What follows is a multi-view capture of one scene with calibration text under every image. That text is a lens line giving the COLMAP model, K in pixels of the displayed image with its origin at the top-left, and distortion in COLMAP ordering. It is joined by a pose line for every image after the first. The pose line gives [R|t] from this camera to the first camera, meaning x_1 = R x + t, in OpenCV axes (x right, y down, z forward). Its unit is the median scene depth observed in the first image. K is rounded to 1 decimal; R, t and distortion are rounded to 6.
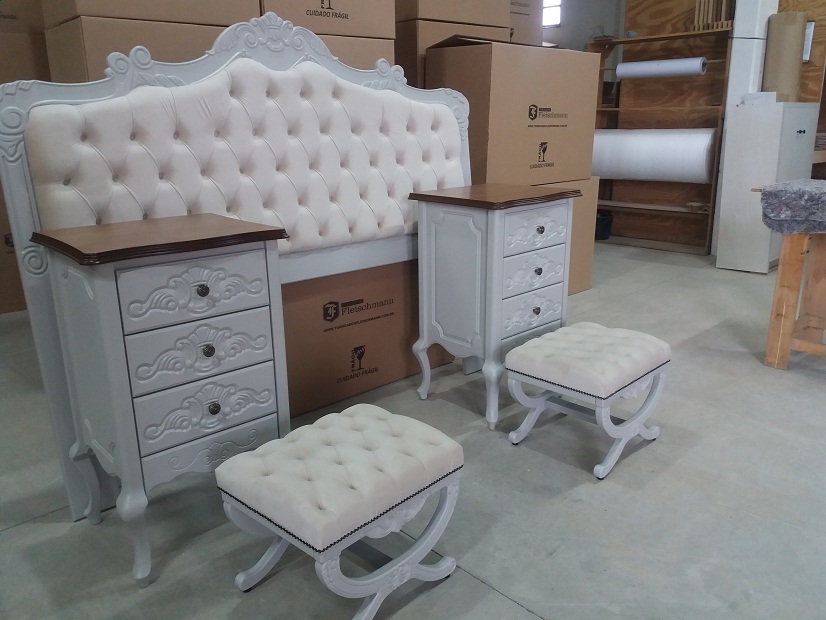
lens RADIAL K [[668.5, 0, 413.0], [0, 668.5, 310.0], [0, 0, 1]] dist [0.125314, -0.199385]
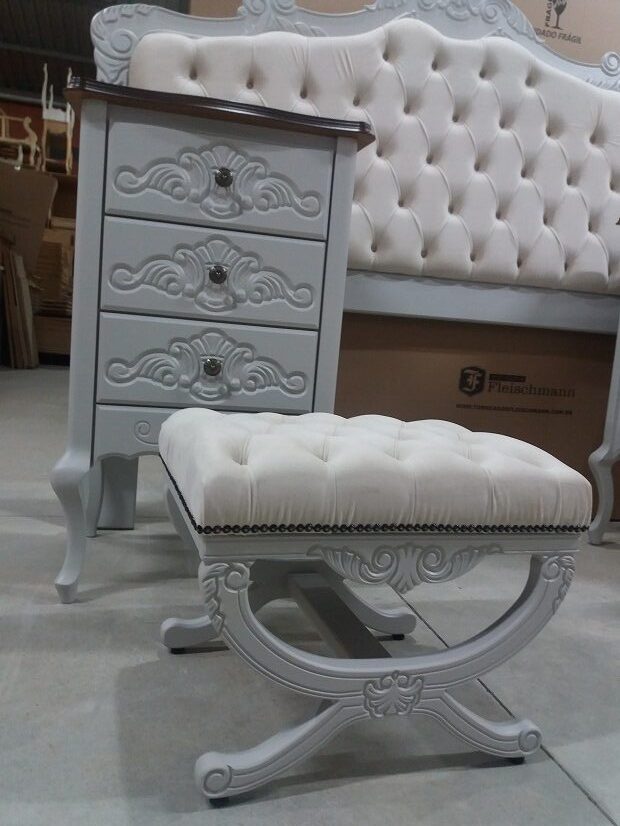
lens RADIAL K [[668.5, 0, 310.0], [0, 668.5, 413.0], [0, 0, 1]] dist [0.125314, -0.199385]
pose [[0.865674, 0.139307, -0.480836, 0.088021], [-0.226556, 0.965531, -0.128148, 0.189998], [0.446410, 0.219870, 0.867396, 0.357573]]
